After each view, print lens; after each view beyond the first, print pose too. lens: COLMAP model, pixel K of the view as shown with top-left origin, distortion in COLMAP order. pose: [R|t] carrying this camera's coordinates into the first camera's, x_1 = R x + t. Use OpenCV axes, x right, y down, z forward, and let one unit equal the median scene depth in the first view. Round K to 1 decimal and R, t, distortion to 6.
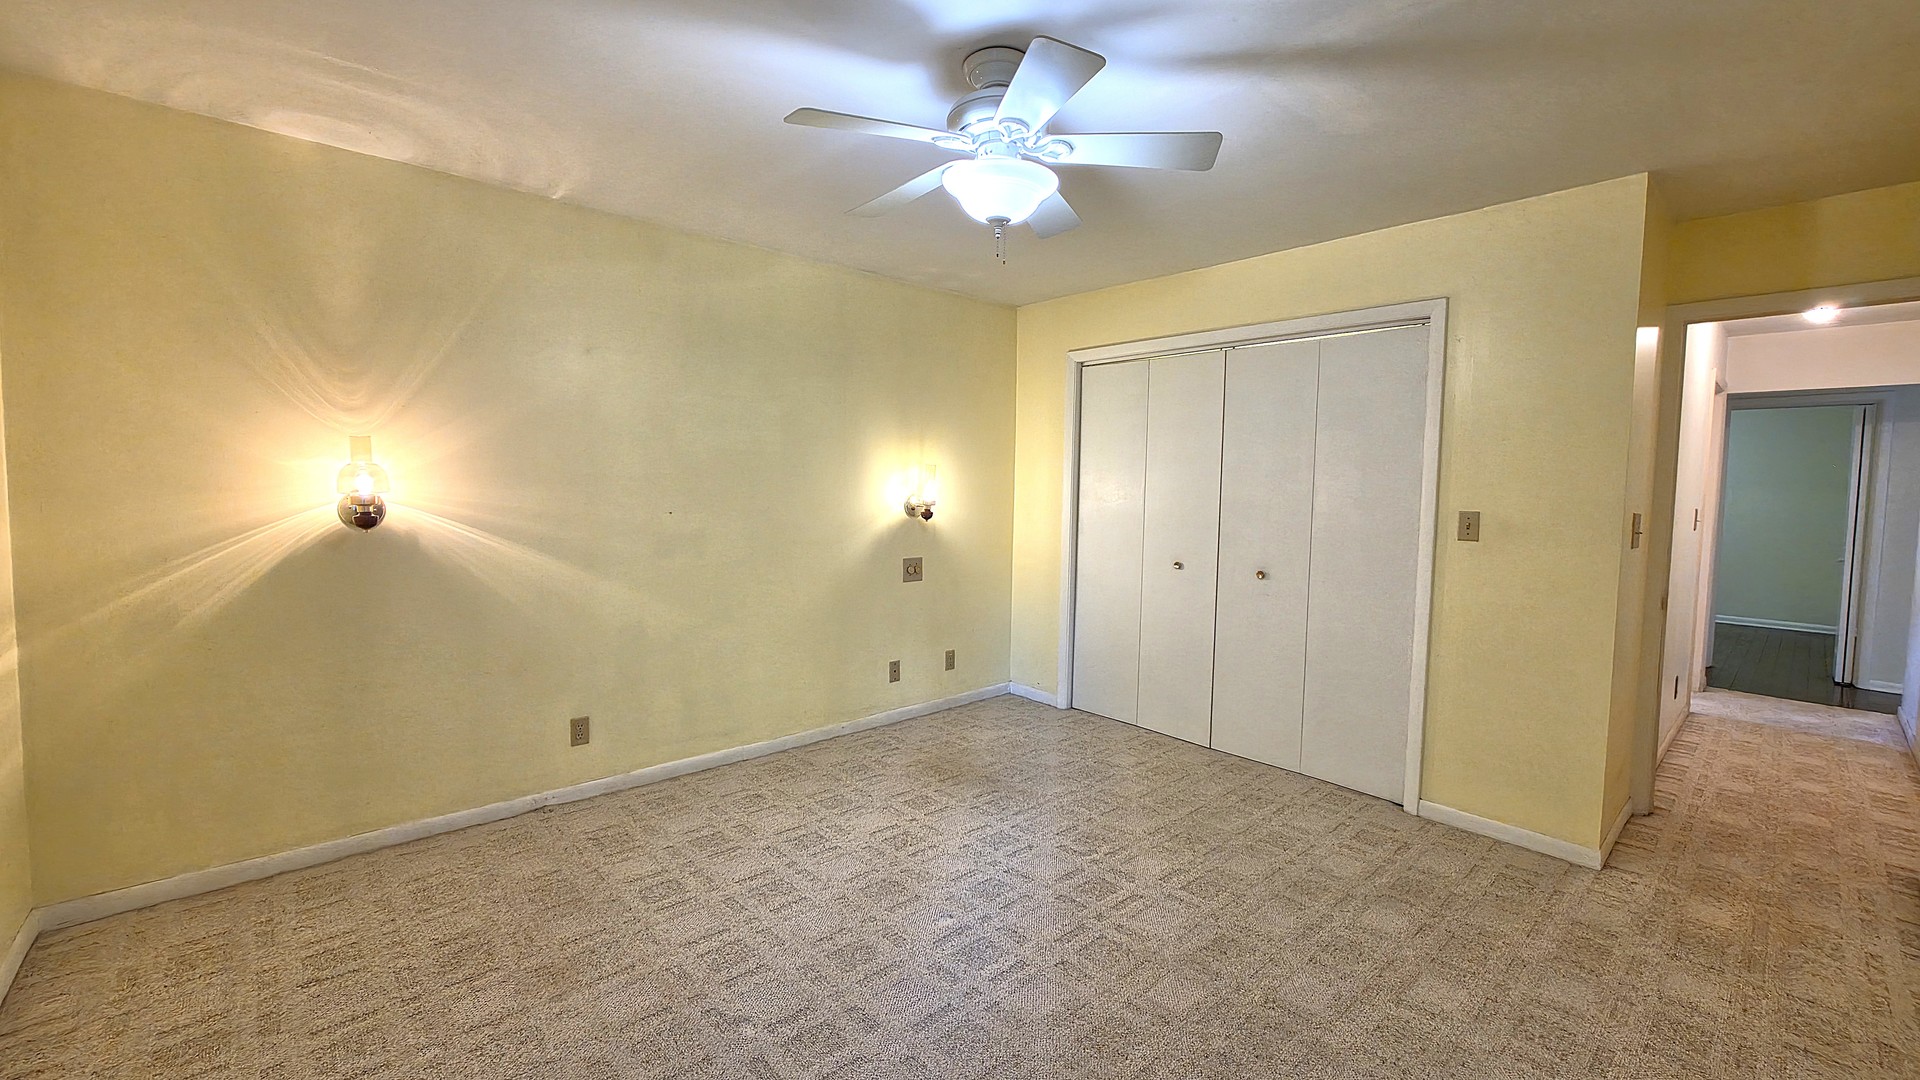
lens RADIAL K [[767.7, 0, 968.0], [0, 767.7, 543.3], [0, 0, 1]] dist [-0.001726, -0.001612]
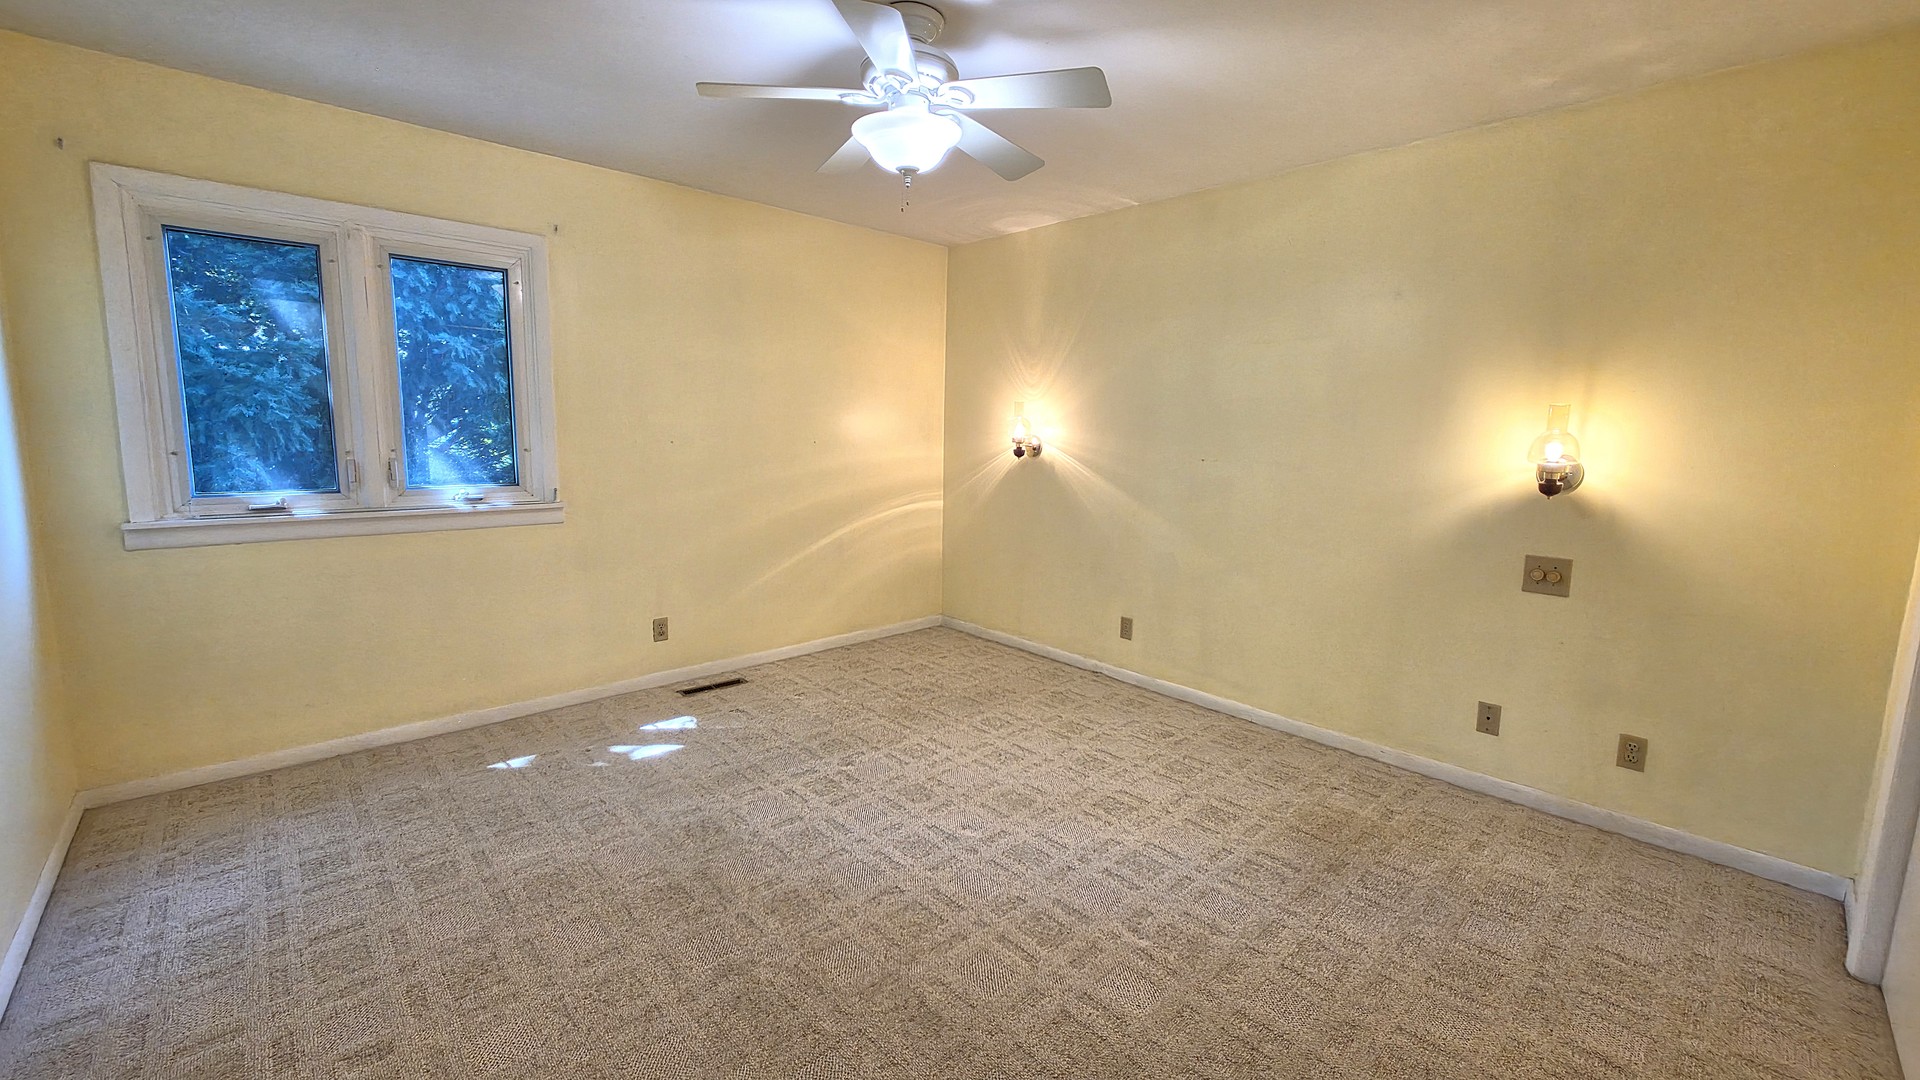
lens RADIAL K [[767.7, 0, 967.8], [0, 767.7, 532.4], [0, 0, 1]] dist [-0.001726, -0.001612]
pose [[0.010230, 0.119768, -0.992749, 0.763287], [-0.103023, 0.987644, 0.118091, -0.035468], [0.994626, 0.101068, 0.022443, 0.724916]]
